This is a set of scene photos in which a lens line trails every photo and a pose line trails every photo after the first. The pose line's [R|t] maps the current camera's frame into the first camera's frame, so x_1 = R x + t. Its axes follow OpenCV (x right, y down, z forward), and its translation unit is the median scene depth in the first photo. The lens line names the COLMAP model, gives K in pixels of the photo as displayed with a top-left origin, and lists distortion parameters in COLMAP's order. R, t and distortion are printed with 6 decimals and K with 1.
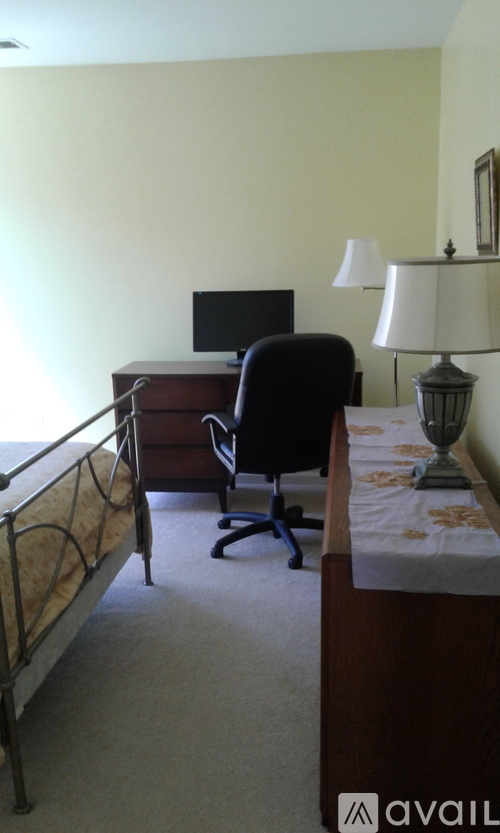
lens RADIAL K [[778.7, 0, 252.1], [0, 778.7, 417.7], [0, 0, 1]] dist [0.039115, 0.000000]
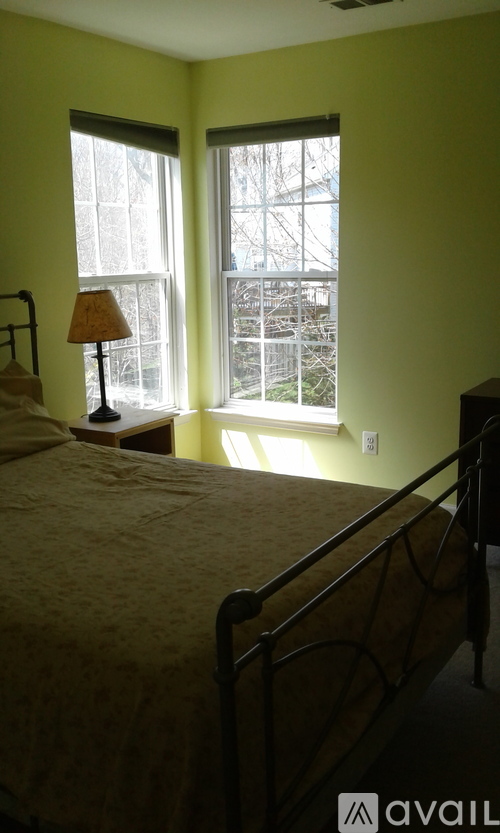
lens RADIAL K [[778.7, 0, 250.7], [0, 778.7, 419.3], [0, 0, 1]] dist [0.039115, 0.000000]
pose [[0.894295, 0.104088, -0.435204, -0.030554], [-0.092826, 0.994567, 0.047124, -0.071208], [0.437745, -0.001745, 0.899098, 0.264425]]
